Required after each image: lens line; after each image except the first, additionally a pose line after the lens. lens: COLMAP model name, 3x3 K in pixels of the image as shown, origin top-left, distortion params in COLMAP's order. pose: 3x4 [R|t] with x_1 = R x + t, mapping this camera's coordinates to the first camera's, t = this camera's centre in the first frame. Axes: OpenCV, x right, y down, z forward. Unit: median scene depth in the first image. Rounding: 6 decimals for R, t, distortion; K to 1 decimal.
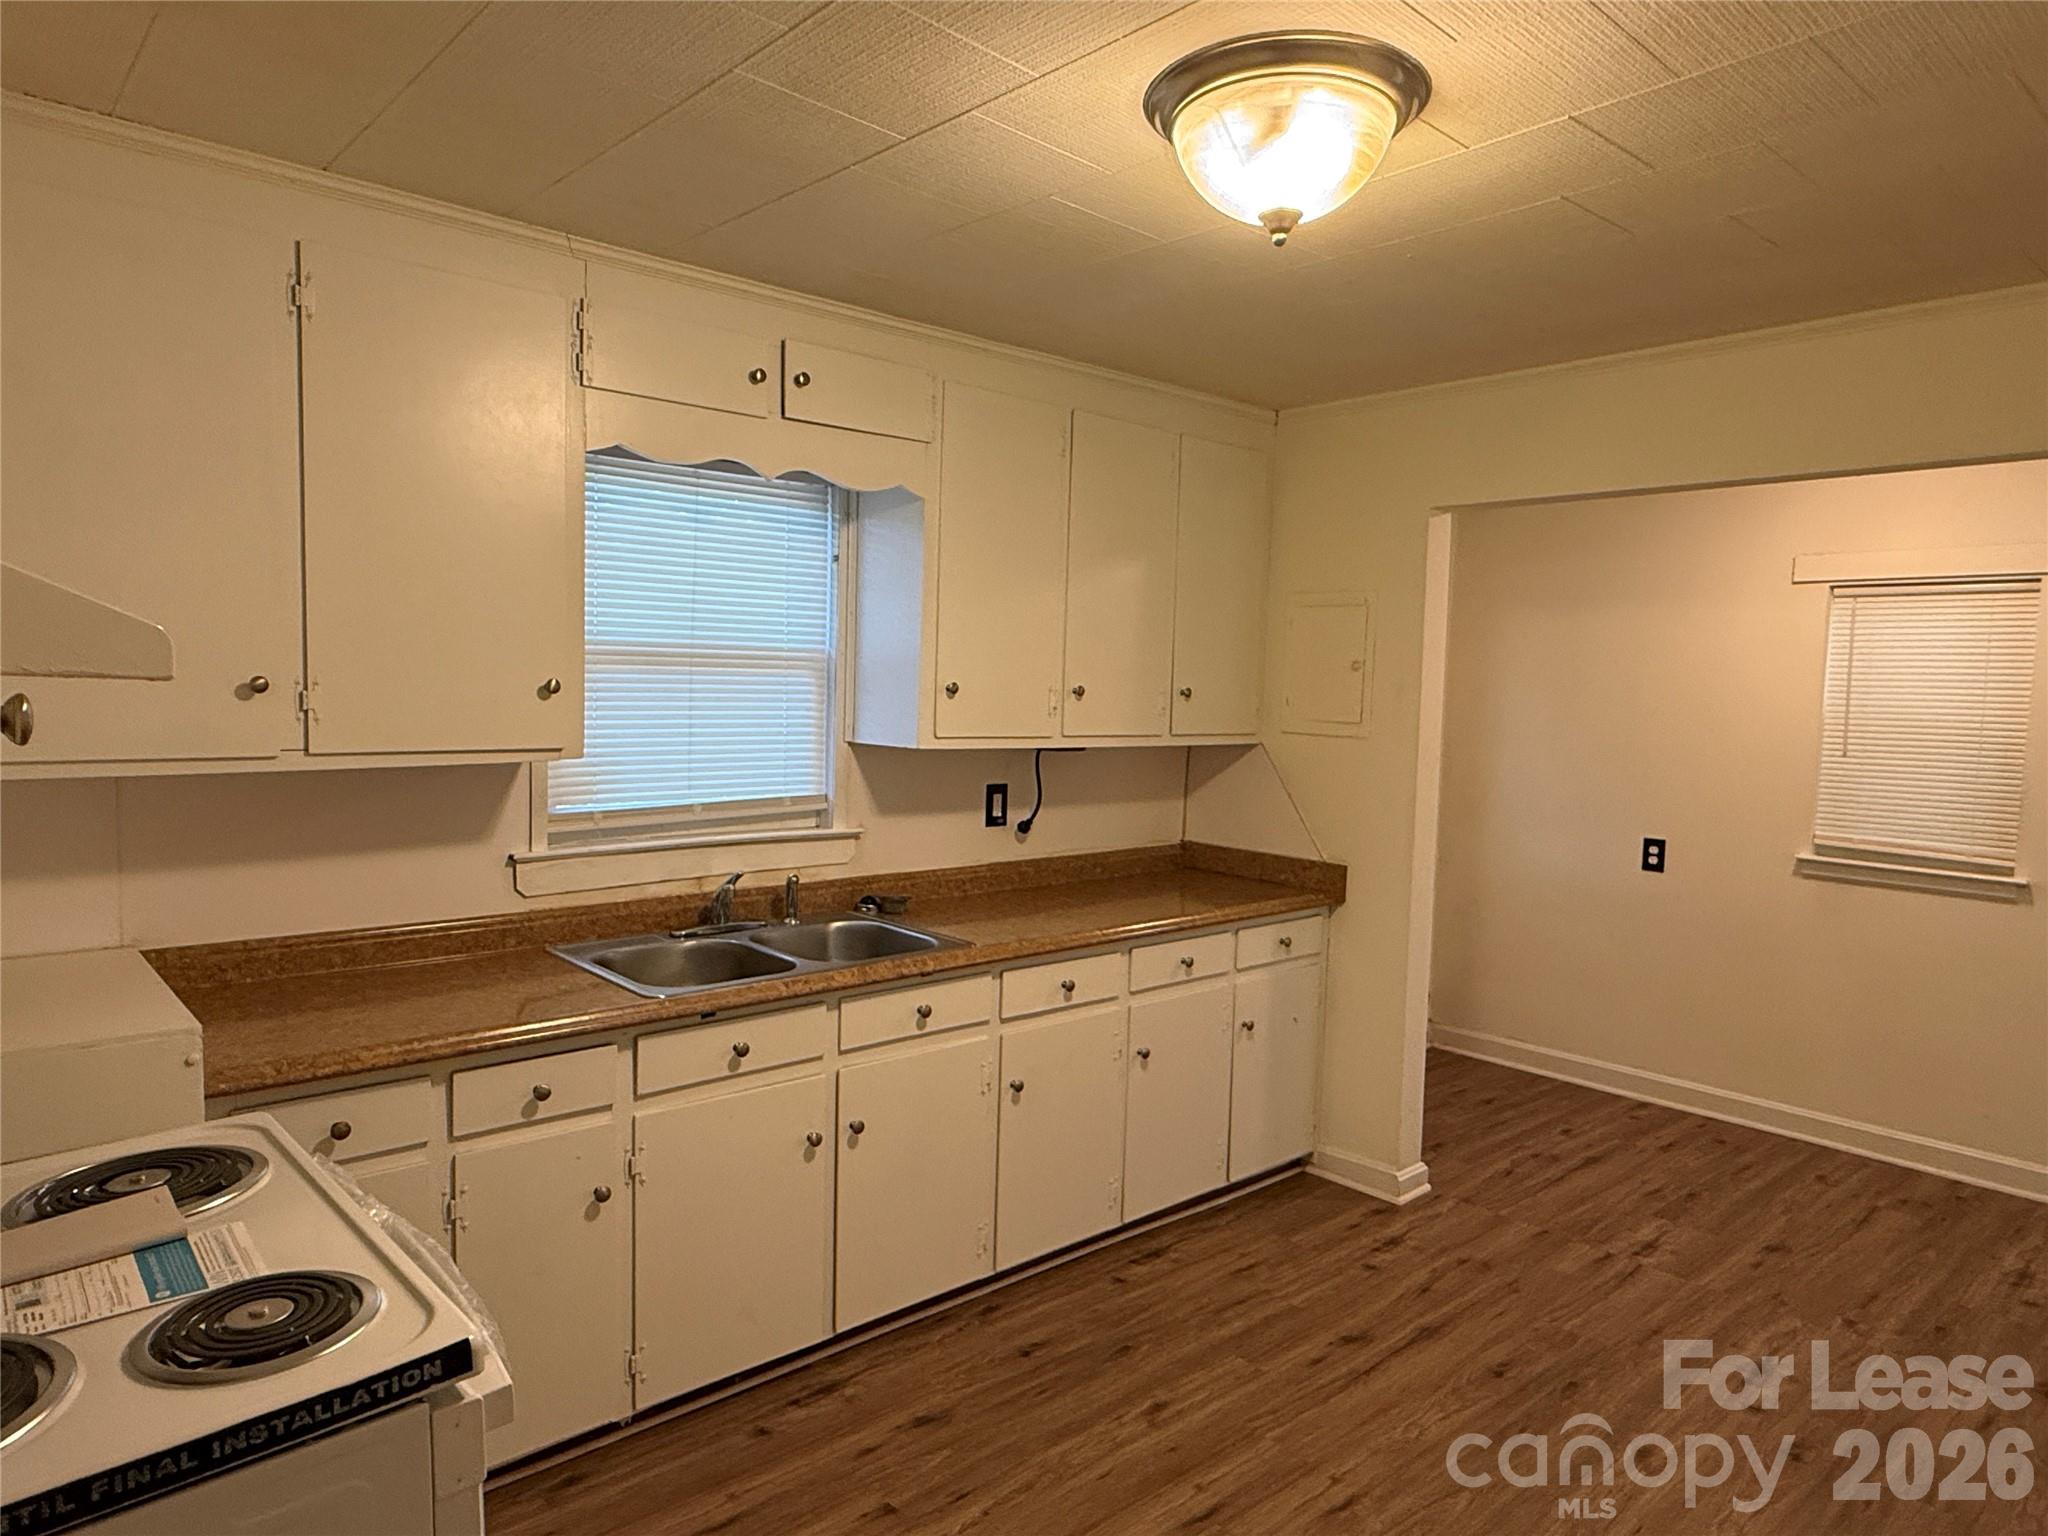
lens RADIAL K [[1282.0, 0, 1019.8], [0, 1282.0, 760.8], [0, 0, 1]] dist [0.006765, 0.001415]
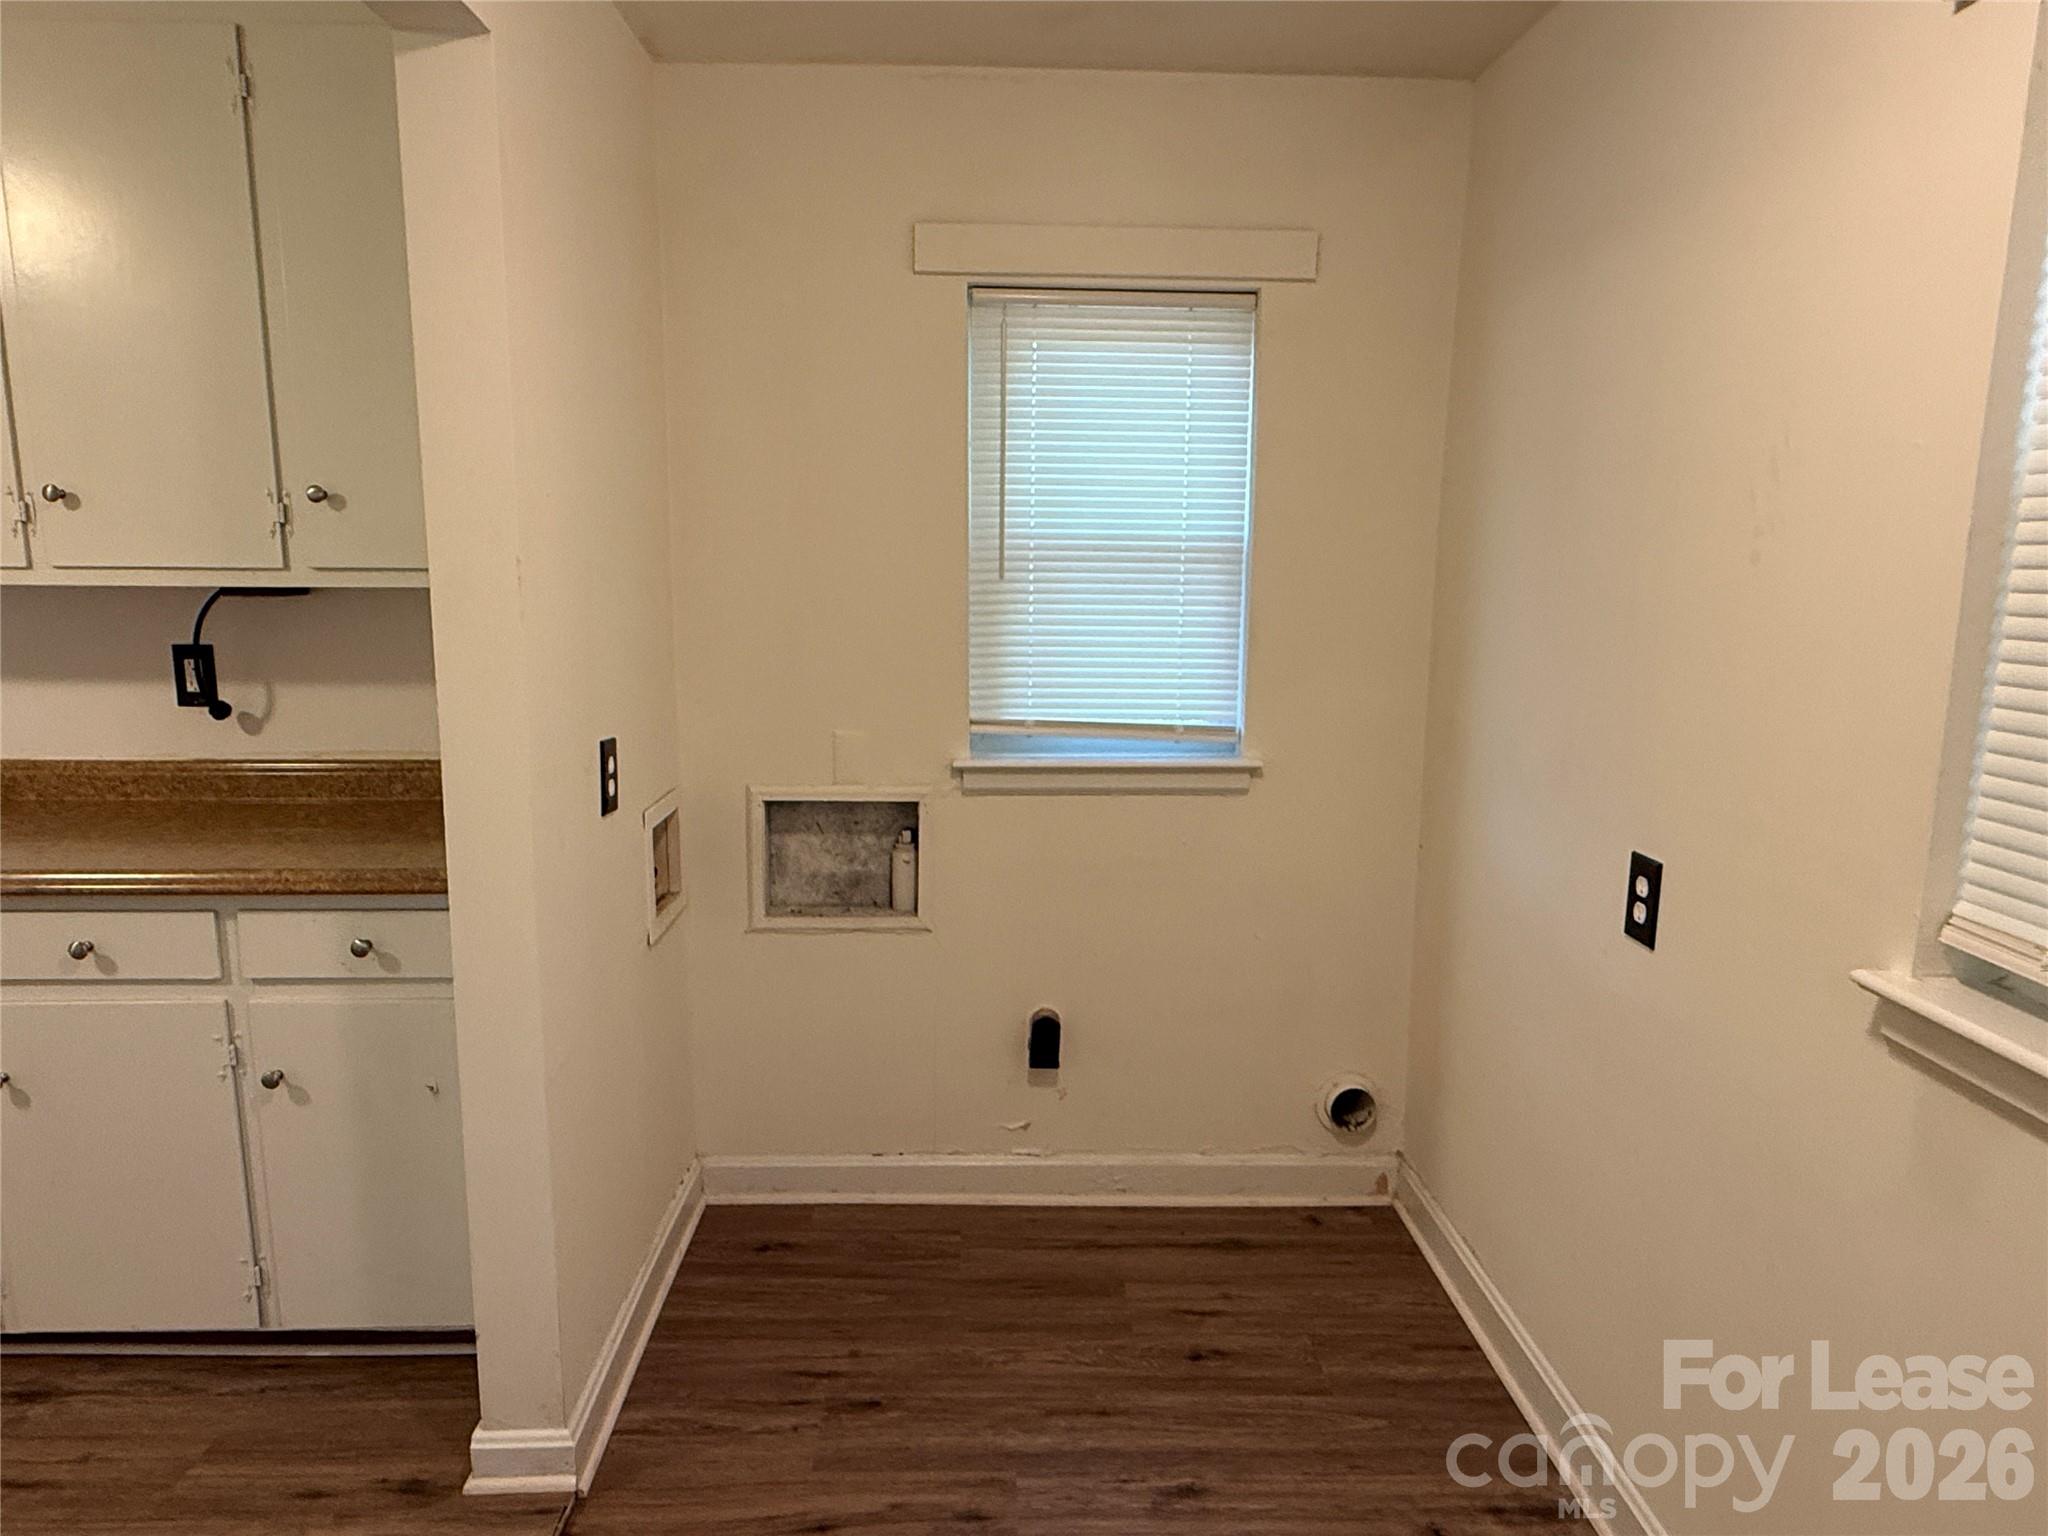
lens RADIAL K [[1282.0, 0, 1025.7], [0, 1282.0, 773.4], [0, 0, 1]] dist [0.006765, 0.001415]
pose [[0.743261, 0.097269, -0.661893, 0.765455], [-0.015343, 0.991592, 0.128492, -0.008169], [0.668826, -0.085348, 0.738504, 0.786141]]
